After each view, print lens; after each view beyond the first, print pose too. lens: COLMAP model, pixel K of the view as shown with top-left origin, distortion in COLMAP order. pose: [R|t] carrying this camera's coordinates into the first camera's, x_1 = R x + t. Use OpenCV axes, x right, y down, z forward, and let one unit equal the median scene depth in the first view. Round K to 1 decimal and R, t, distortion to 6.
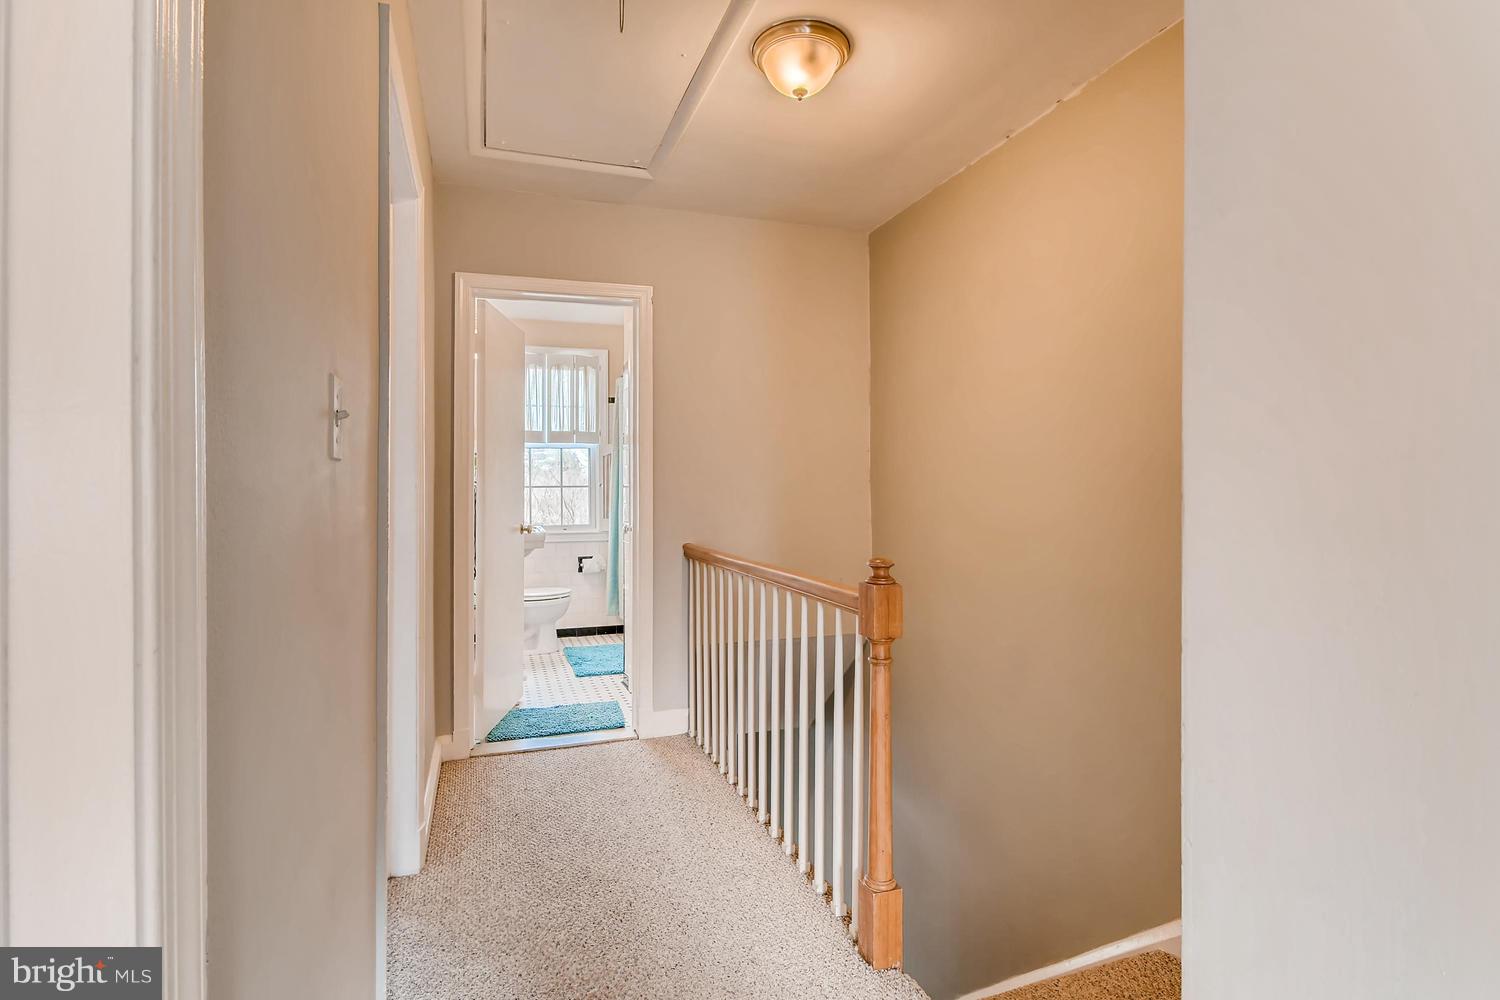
lens RADIAL K [[747.7, 0, 744.3], [0, 747.7, 494.4], [0, 0, 1]] dist [-0.000992, 0.000024]
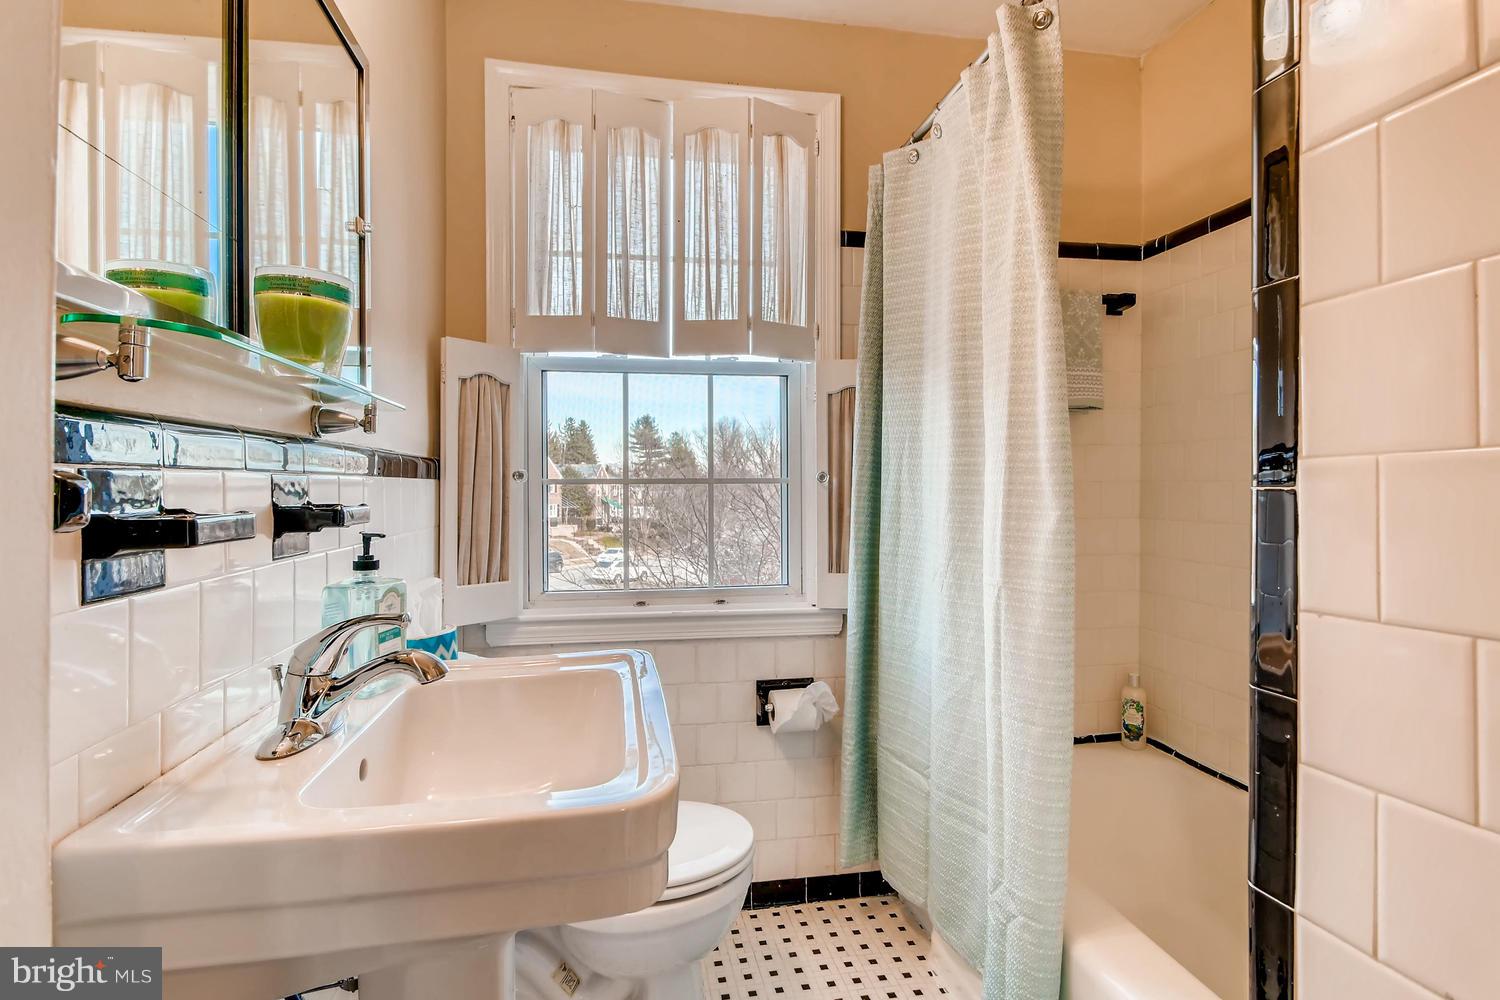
lens RADIAL K [[747.7, 0, 751.0], [0, 747.7, 499.8], [0, 0, 1]] dist [-0.000992, 0.000024]
pose [[0.988798, 0.000371, -0.149262, -0.173368], [-0.001724, 0.999959, -0.008934, 0.001462], [0.149252, 0.009091, 0.988757, 0.653239]]
